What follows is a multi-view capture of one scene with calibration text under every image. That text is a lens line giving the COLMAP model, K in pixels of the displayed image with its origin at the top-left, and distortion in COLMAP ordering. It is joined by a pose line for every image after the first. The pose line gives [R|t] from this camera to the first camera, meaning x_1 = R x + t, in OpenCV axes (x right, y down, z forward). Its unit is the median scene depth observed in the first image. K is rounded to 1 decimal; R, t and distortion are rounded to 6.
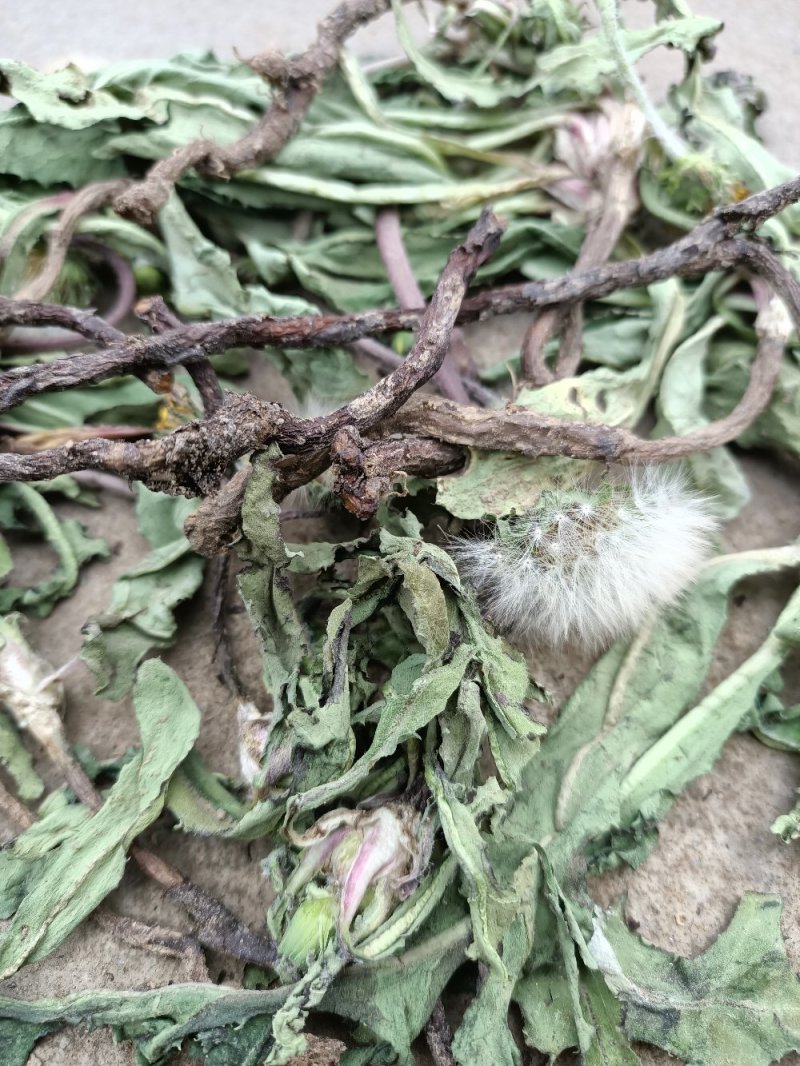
lens RADIAL K [[805.4, 0, 400.0], [0, 805.4, 533.0], [0, 0, 1]] dist [0.054332, 0.003729]
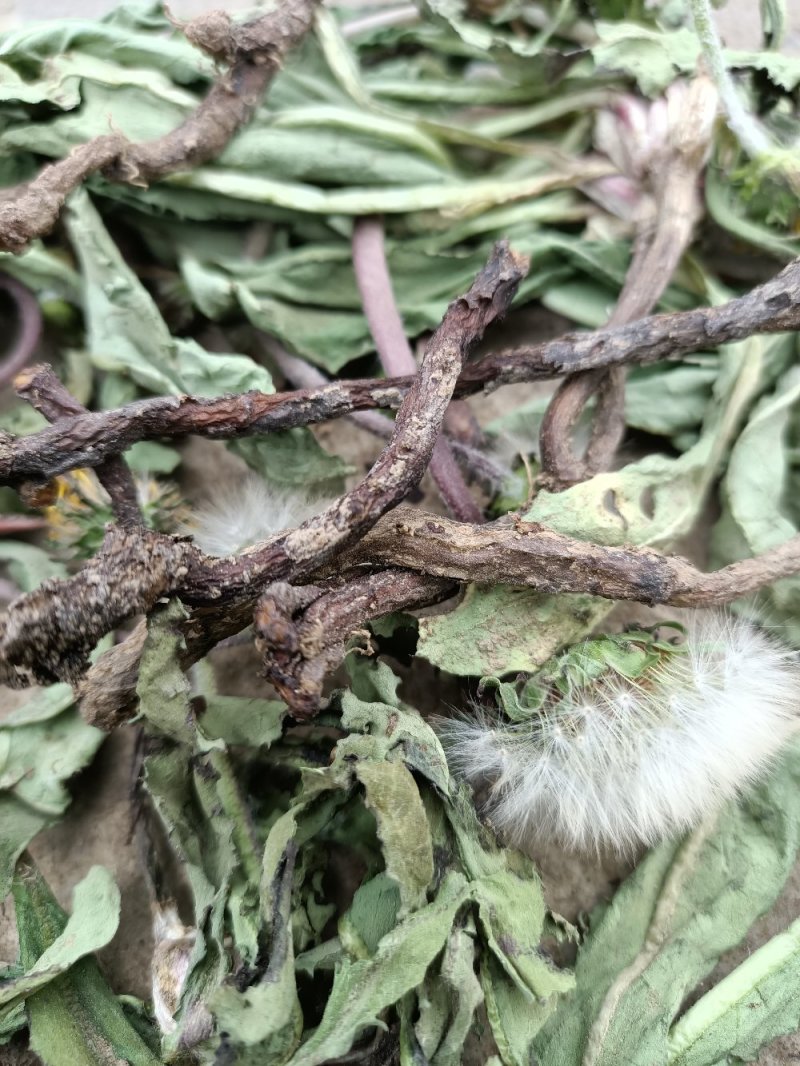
lens RADIAL K [[827.1, 0, 407.5], [0, 827.1, 530.4], [0, 0, 1]] dist [0.042952, -0.051855]
pose [[0.999535, 0.016523, -0.025621, 0.052052], [-0.015128, 0.998443, 0.053700, -0.179208], [0.026468, -0.053287, 0.998228, 0.250398]]
